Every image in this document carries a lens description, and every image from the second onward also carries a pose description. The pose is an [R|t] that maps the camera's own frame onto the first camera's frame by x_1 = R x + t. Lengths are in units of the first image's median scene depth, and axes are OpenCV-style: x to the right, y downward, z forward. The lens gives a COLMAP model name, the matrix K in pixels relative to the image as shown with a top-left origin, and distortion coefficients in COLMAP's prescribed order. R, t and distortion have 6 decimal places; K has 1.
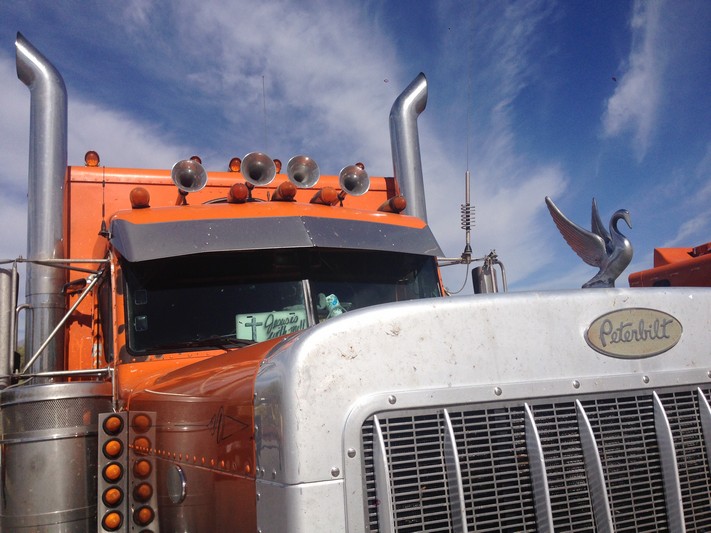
lens RADIAL K [[658.2, 0, 355.5], [0, 658.2, 266.5], [0, 0, 1]] dist [0.091639, -0.136102]
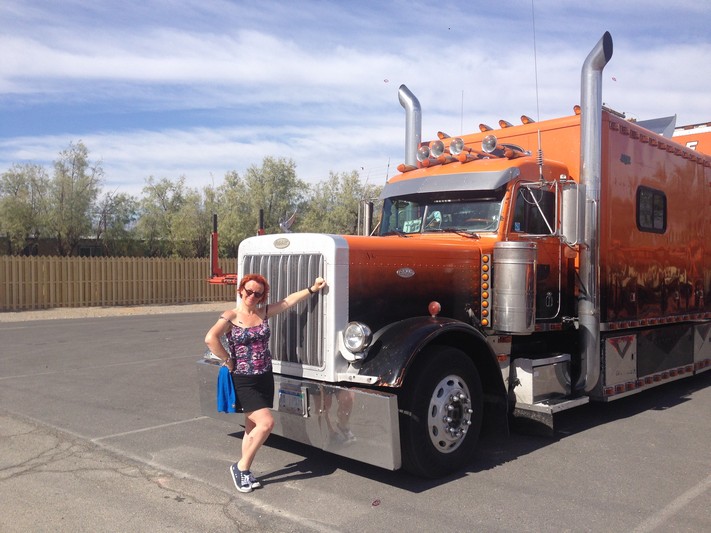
lens RADIAL K [[658.2, 0, 355.5], [0, 658.2, 266.5], [0, 0, 1]] dist [0.091639, -0.136102]
pose [[0.461793, 0.077358, -0.883608, 4.835117], [0.125772, 0.980413, 0.151564, -0.389763], [0.878025, -0.181124, 0.443019, -0.690642]]
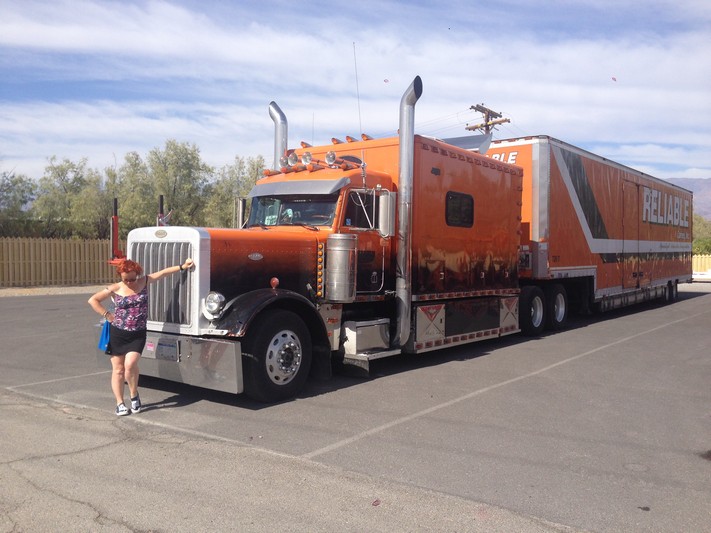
lens RADIAL K [[658.2, 0, 355.5], [0, 658.2, 266.5], [0, 0, 1]] dist [0.091639, -0.136102]
pose [[0.573828, 0.102911, -0.812485, 6.593528], [0.096229, 0.976729, 0.191677, -0.623433], [0.813303, -0.188174, 0.550571, -1.047274]]
